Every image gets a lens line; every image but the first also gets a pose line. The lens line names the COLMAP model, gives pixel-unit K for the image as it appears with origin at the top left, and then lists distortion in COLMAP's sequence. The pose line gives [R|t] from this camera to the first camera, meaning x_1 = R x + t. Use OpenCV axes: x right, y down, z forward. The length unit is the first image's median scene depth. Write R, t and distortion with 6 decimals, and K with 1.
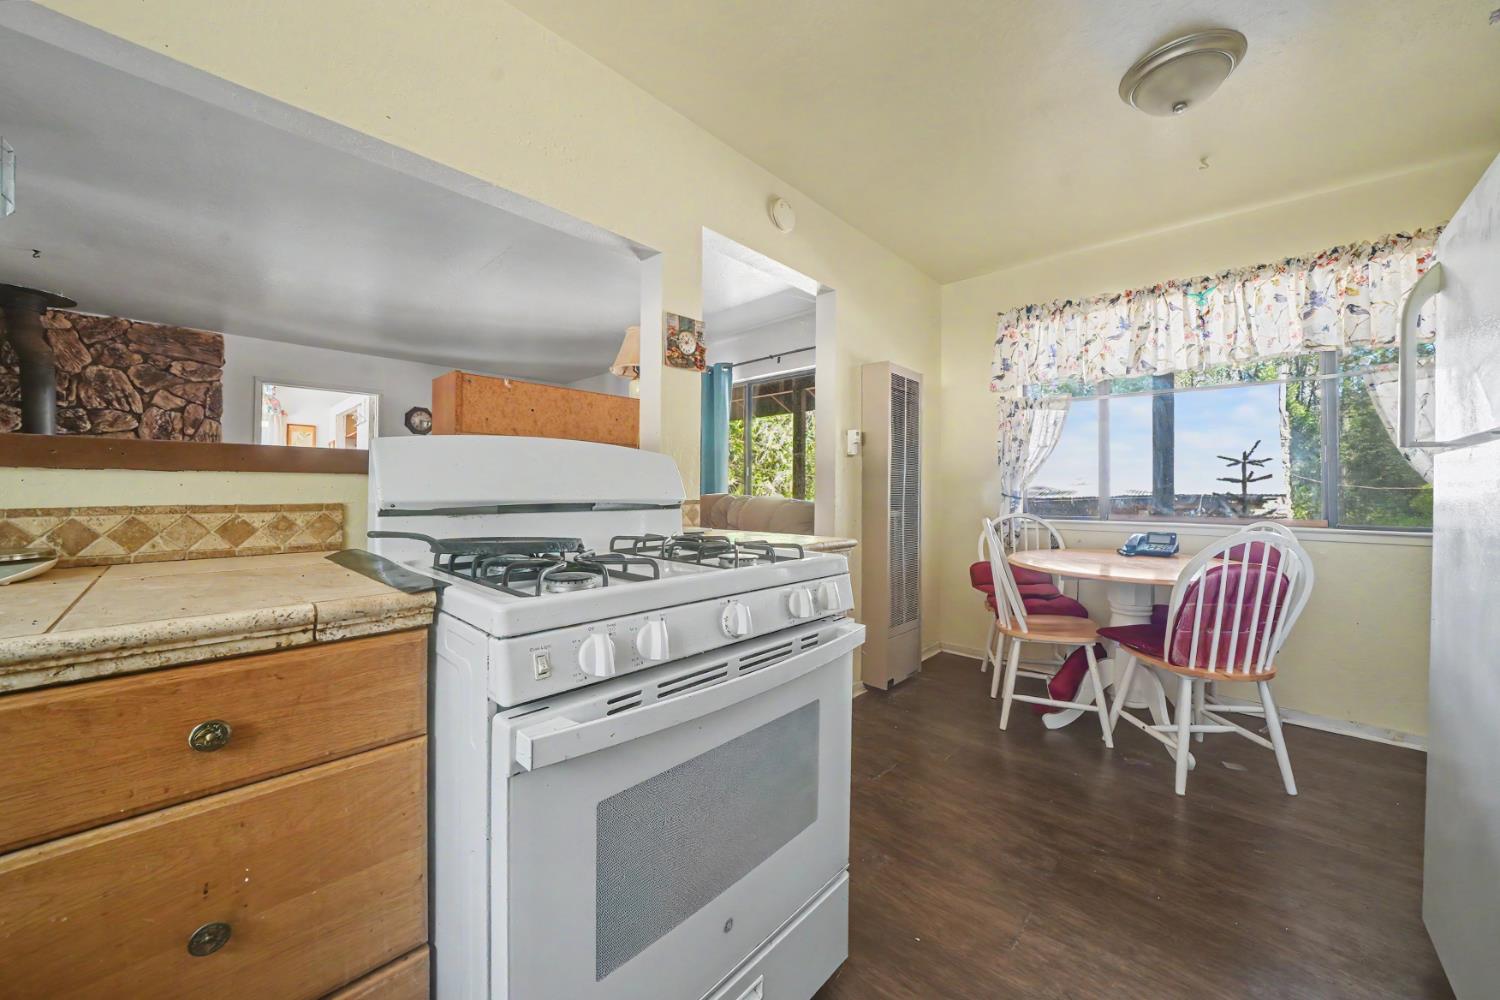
lens RADIAL K [[535.5, 0, 737.9], [0, 535.5, 493.6], [0, 0, 1]] dist [-0.017167, 0.000046]
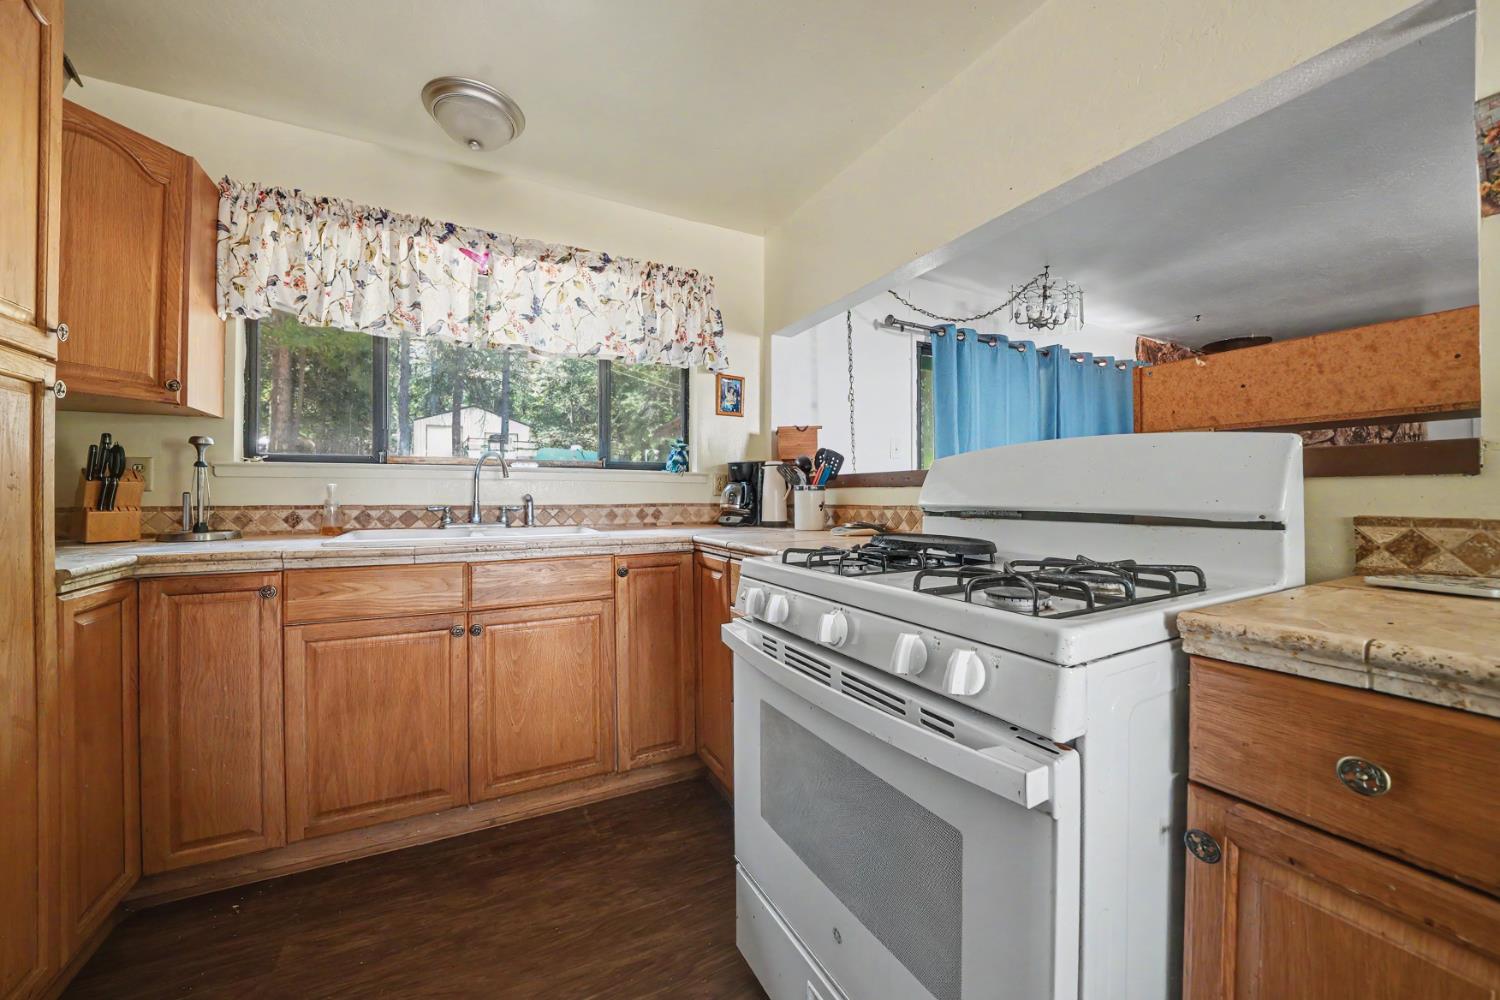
lens RADIAL K [[535.5, 0, 737.9], [0, 535.5, 493.6], [0, 0, 1]] dist [-0.017167, 0.000046]
pose [[-0.308008, -0.007513, -0.951354, 1.576728], [-0.008032, 0.999954, -0.005296, -0.005820], [0.951350, 0.006010, -0.308054, 1.808018]]
